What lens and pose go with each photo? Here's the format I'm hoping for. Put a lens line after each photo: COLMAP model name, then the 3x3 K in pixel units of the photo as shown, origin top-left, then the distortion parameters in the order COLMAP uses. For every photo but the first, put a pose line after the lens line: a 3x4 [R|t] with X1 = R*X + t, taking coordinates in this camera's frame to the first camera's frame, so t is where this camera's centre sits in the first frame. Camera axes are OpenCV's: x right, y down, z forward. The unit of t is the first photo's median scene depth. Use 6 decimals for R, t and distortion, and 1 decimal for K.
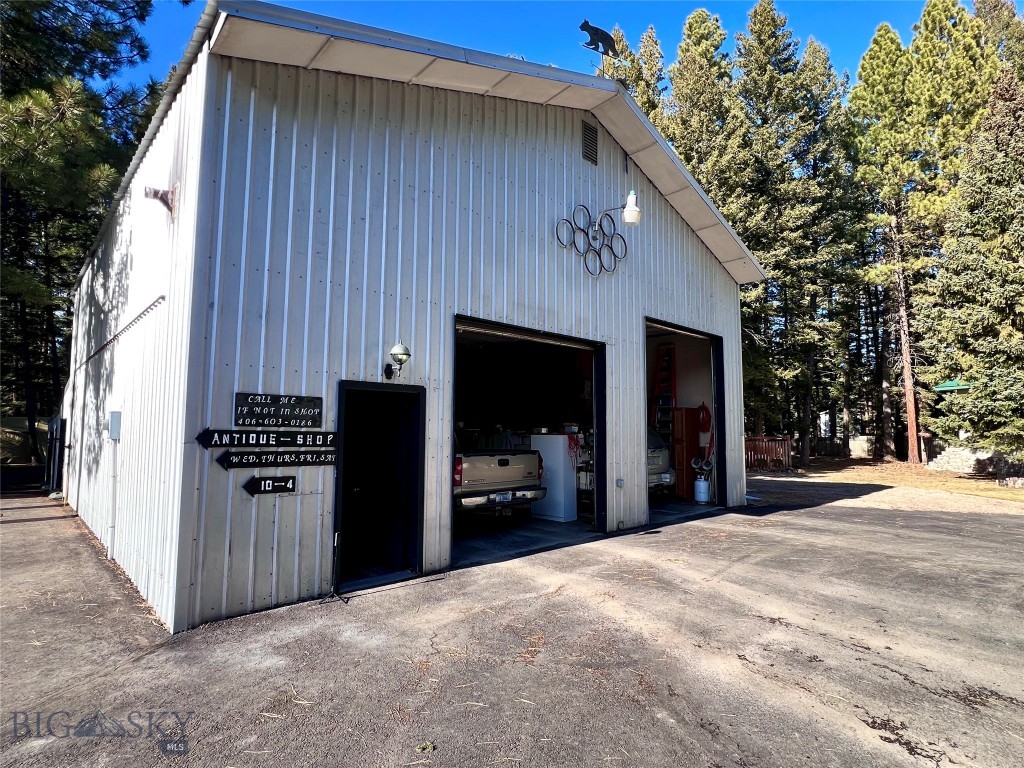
lens RADIAL K [[540.7, 0, 512.0], [0, 540.7, 384.0], [0, 0, 1]] dist [-0.000754, -0.000197]
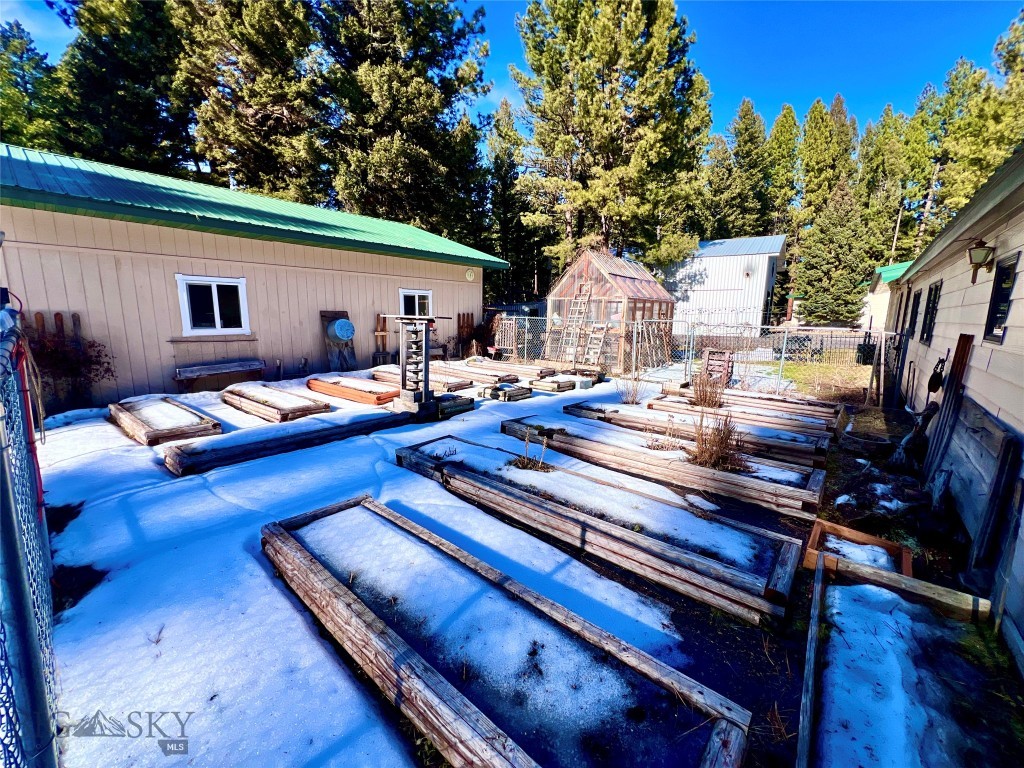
lens RADIAL K [[411.9, 0, 512.0], [0, 411.9, 384.0], [0, 0, 1]] dist [-0.000237, -0.000075]
pose [[0.979931, -0.029246, 0.197179, -0.945340], [-0.023779, 0.964964, 0.261303, -0.072965], [-0.197912, -0.260748, 0.944903, -0.729225]]
